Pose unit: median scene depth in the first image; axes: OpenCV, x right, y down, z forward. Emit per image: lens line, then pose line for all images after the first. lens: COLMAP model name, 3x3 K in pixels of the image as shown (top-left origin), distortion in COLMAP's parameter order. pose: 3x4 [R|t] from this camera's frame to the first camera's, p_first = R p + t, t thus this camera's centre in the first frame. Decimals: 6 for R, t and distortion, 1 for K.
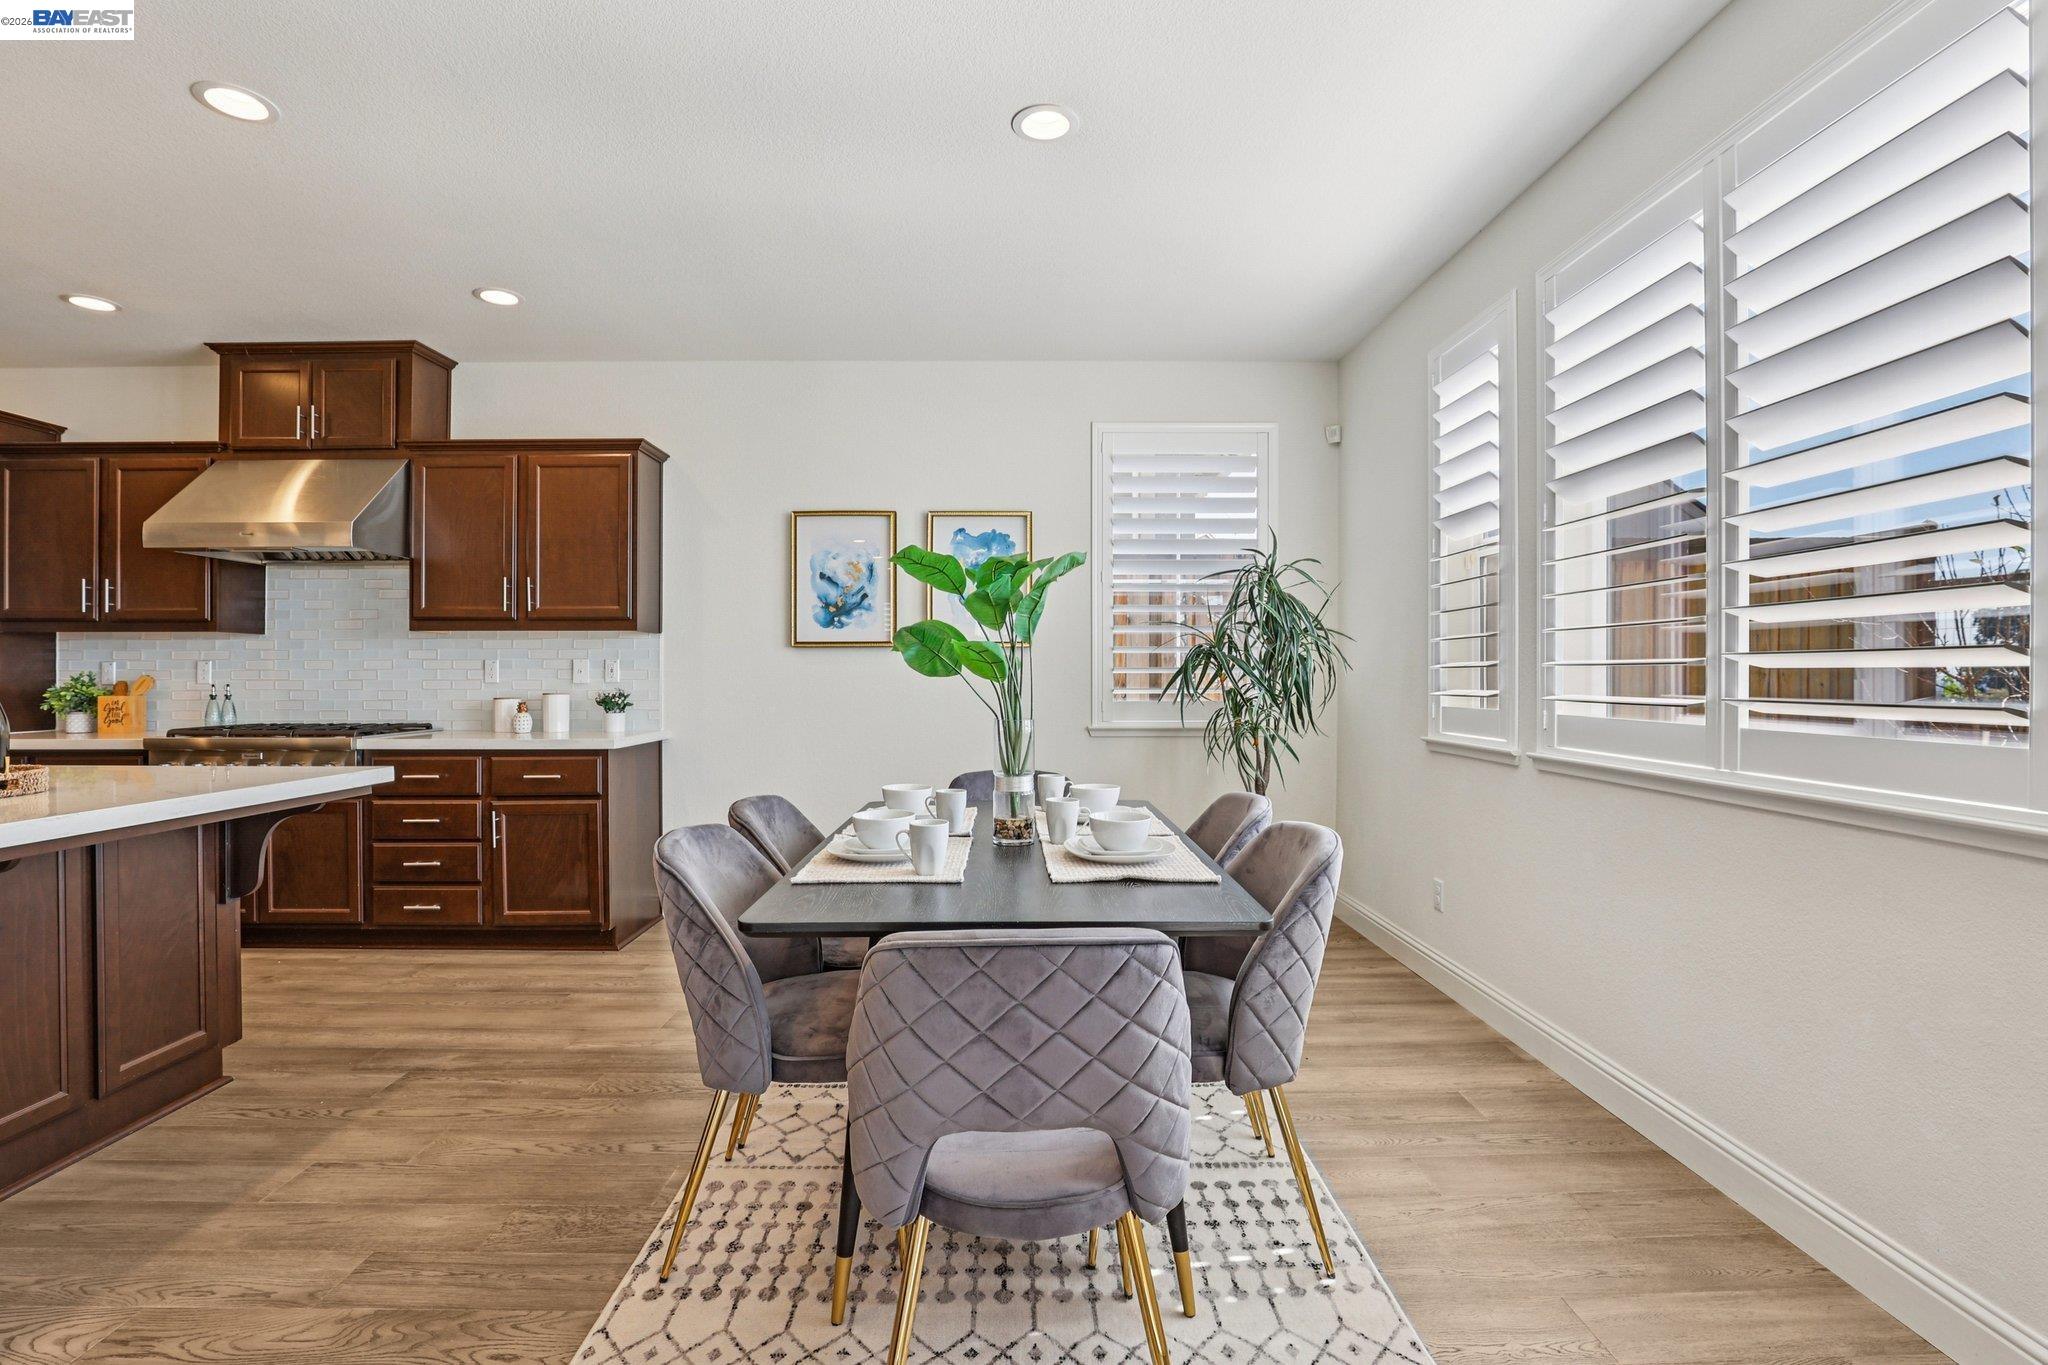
lens RADIAL K [[944.1, 0, 1021.1], [0, 944.1, 678.0], [0, 0, 1]] dist [-0.035390, 0.006068]
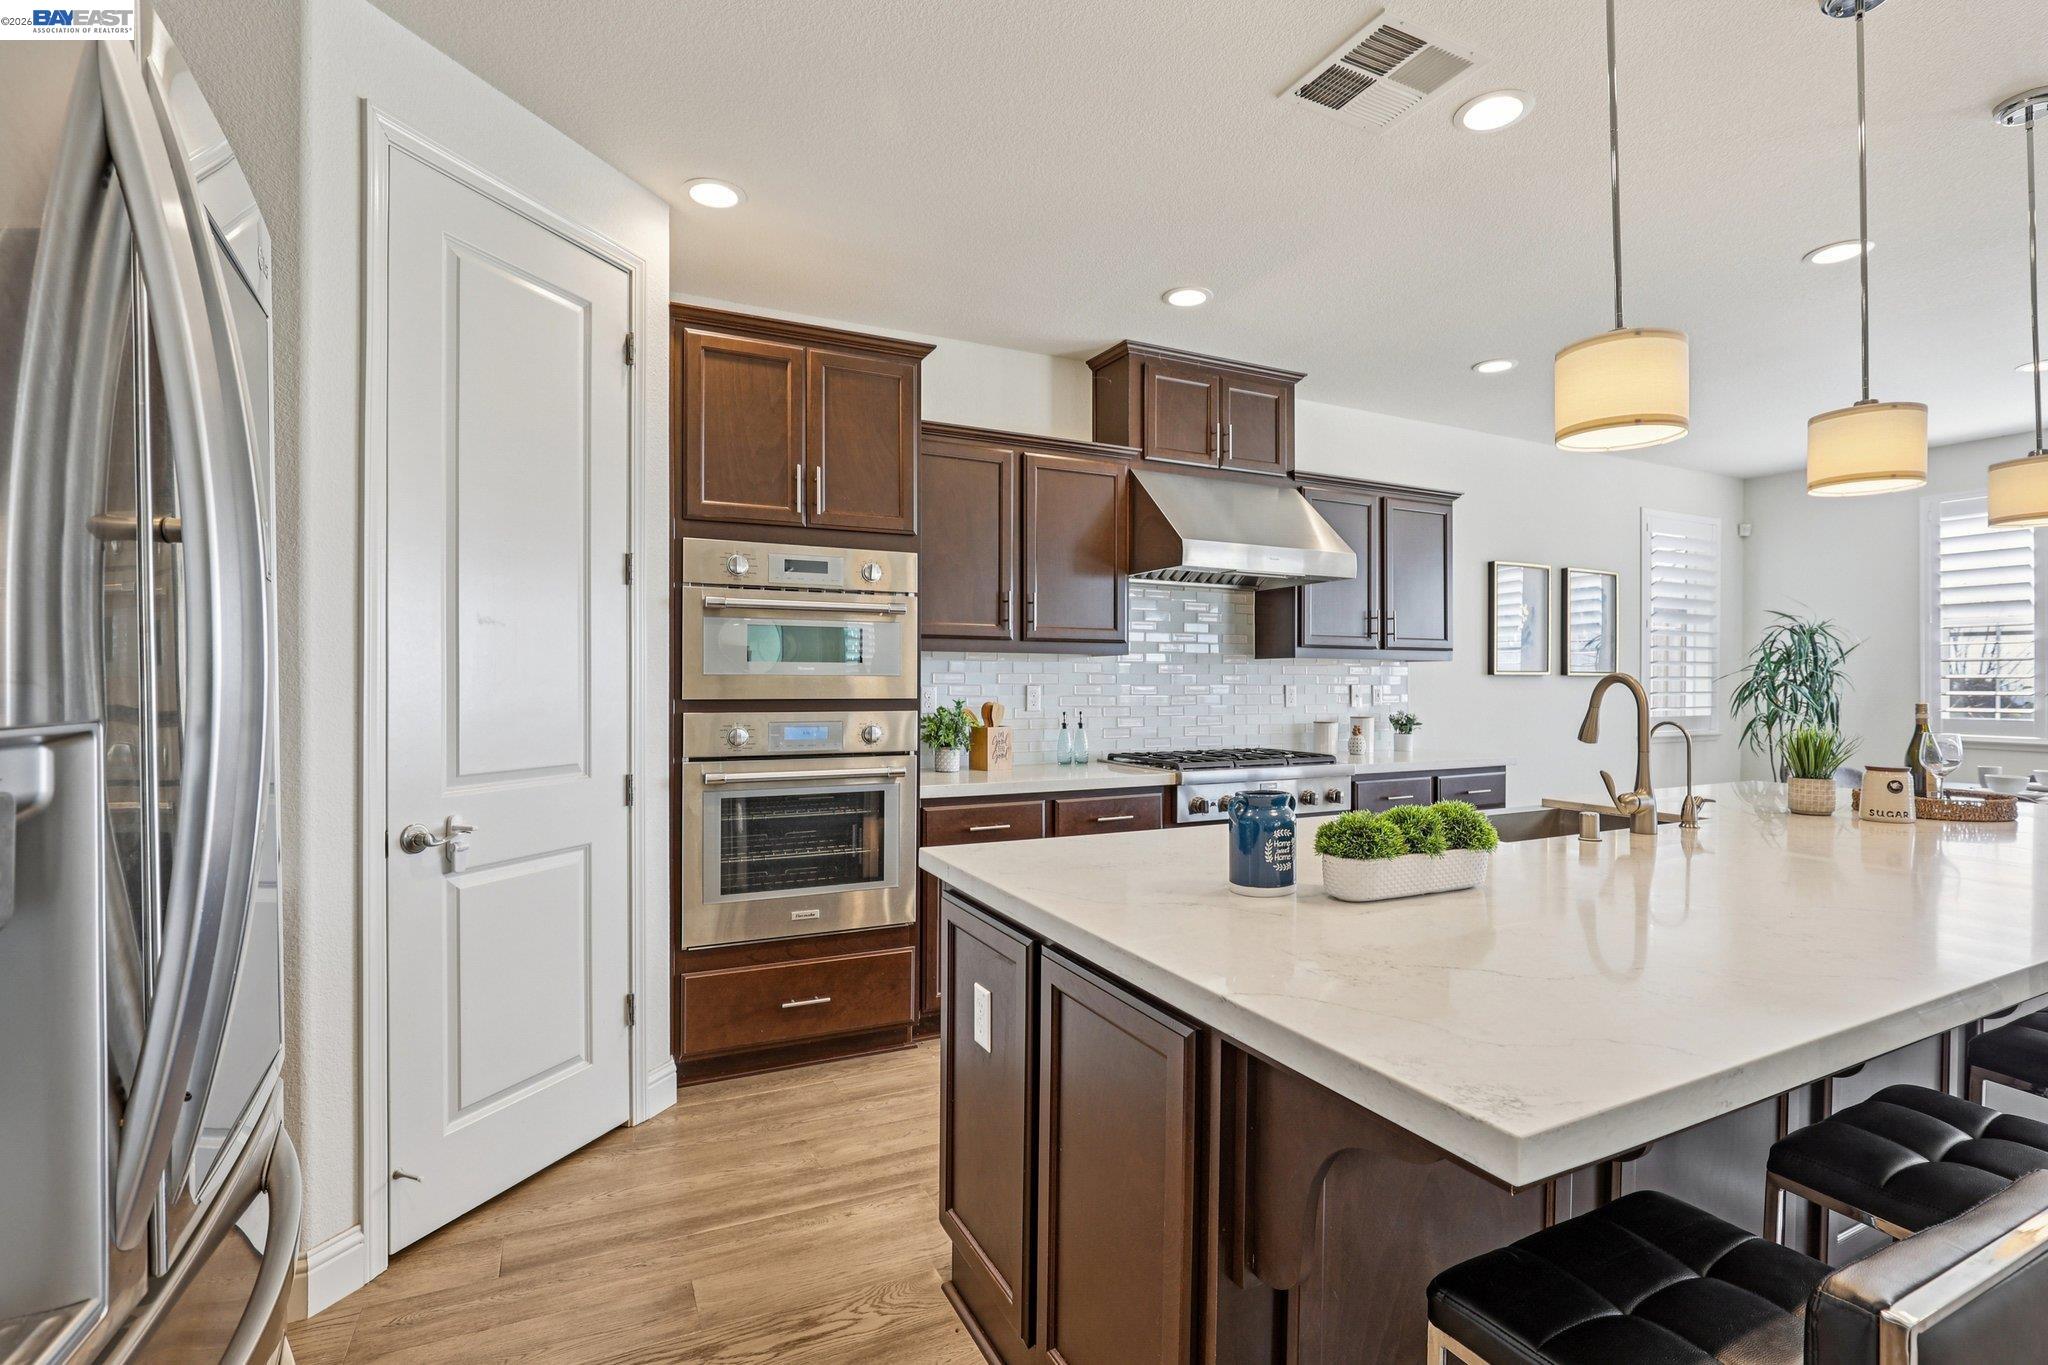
lens RADIAL K [[944.1, 0, 1021.1], [0, 944.1, 678.0], [0, 0, 1]] dist [-0.035390, 0.006068]
pose [[0.902429, 0.004693, 0.430813, -1.385151], [-0.002371, 0.999980, -0.005928, -0.021663], [-0.430832, 0.004328, 0.902422, 0.196302]]
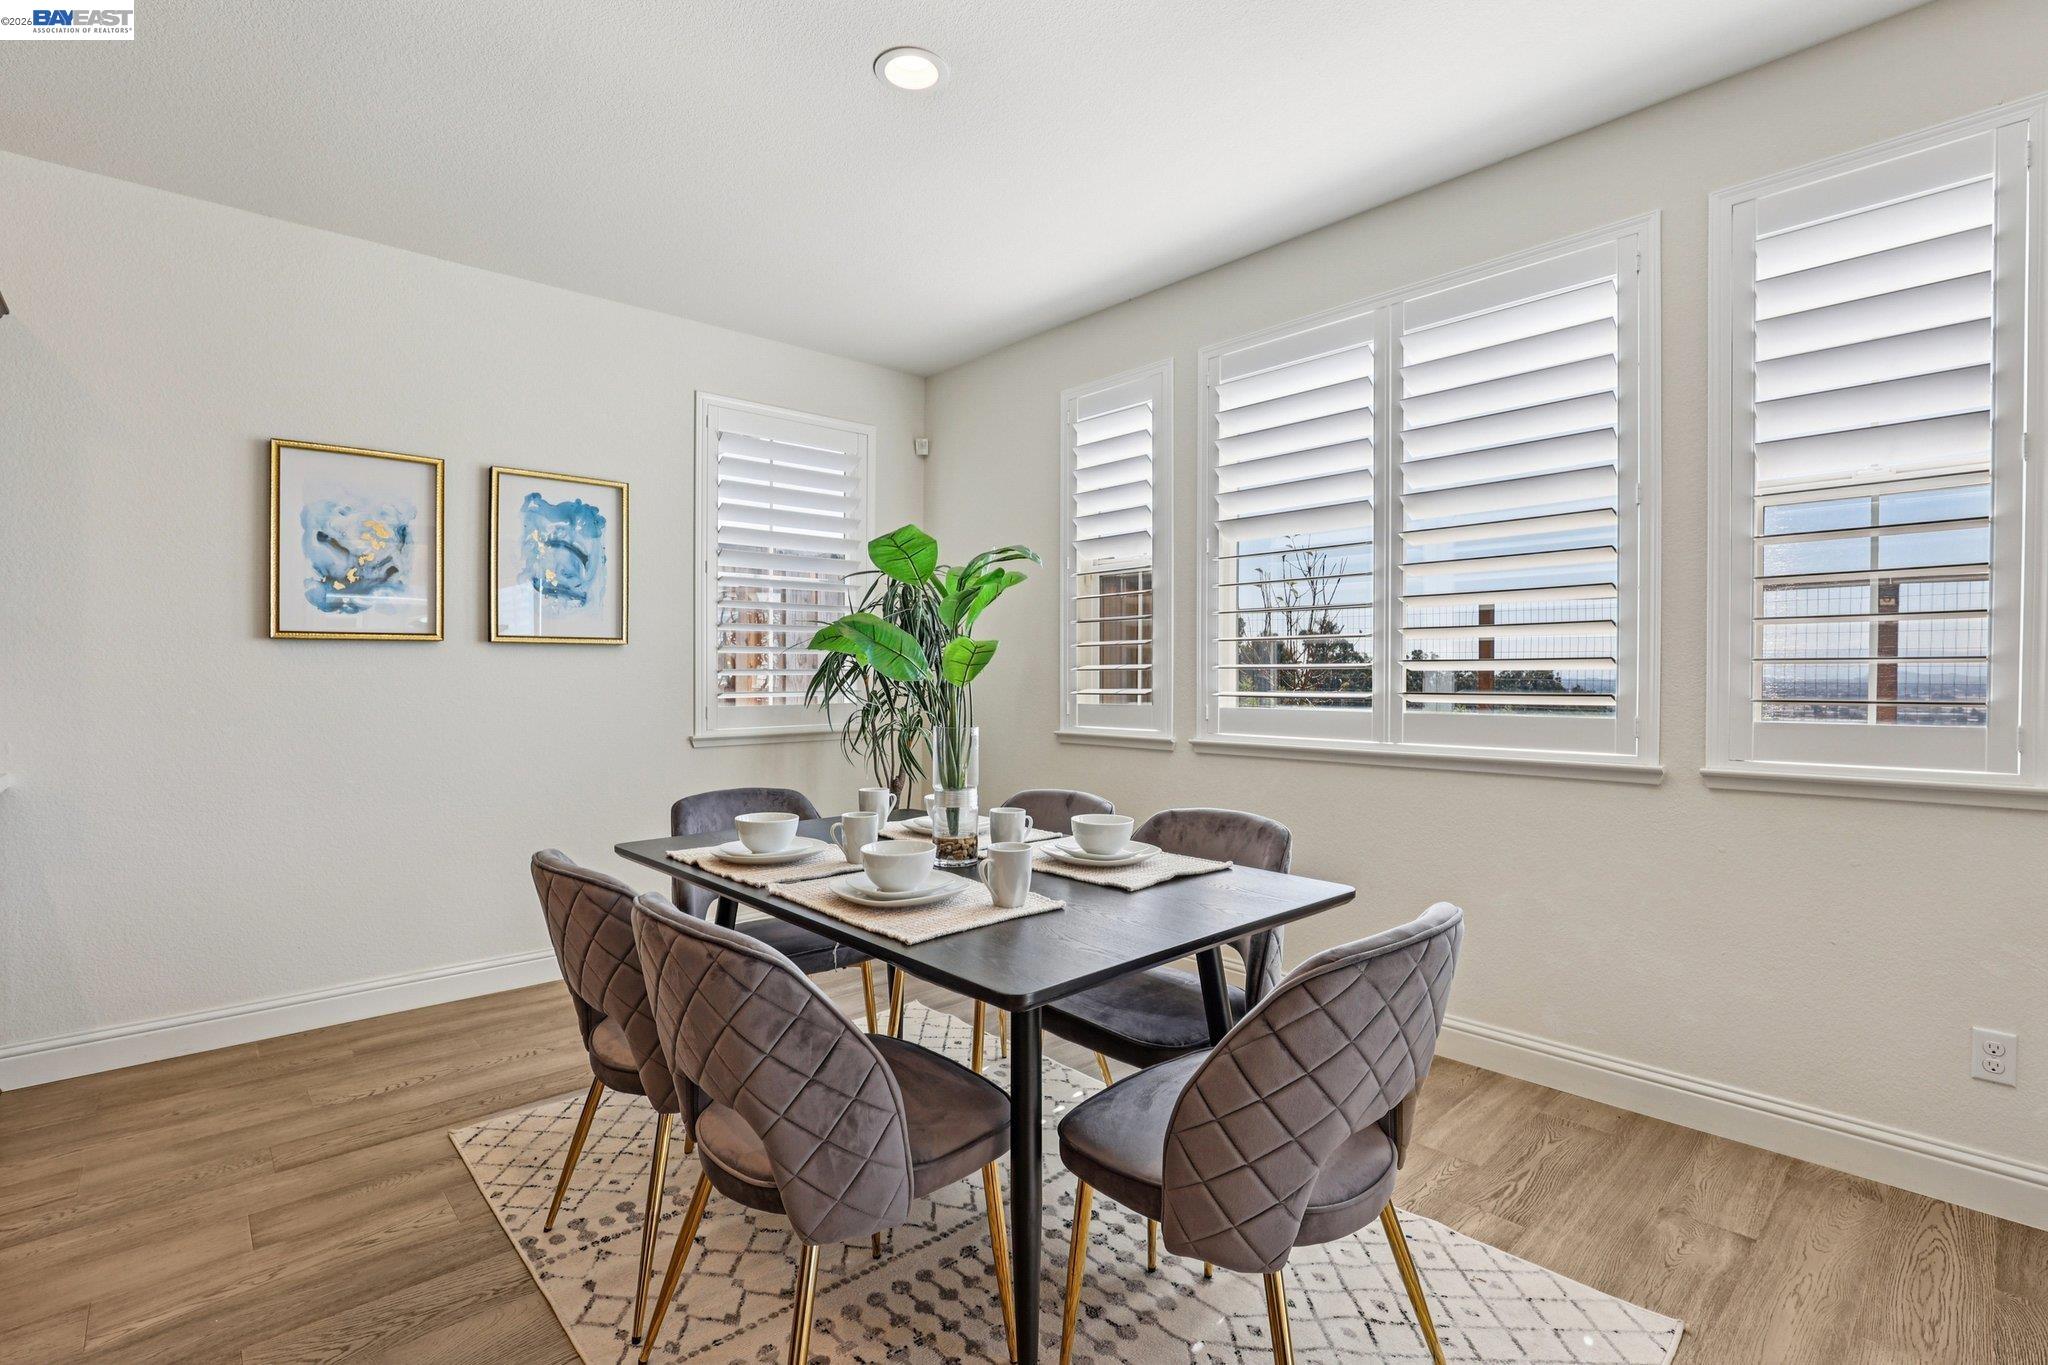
lens RADIAL K [[944.1, 0, 1021.1], [0, 944.1, 678.0], [0, 0, 1]] dist [-0.035390, 0.006068]
pose [[0.746556, -0.003618, 0.665313, -0.284531], [0.005051, 0.999987, -0.000230, -0.000847], [-0.665303, 0.003532, 0.746565, 0.142538]]
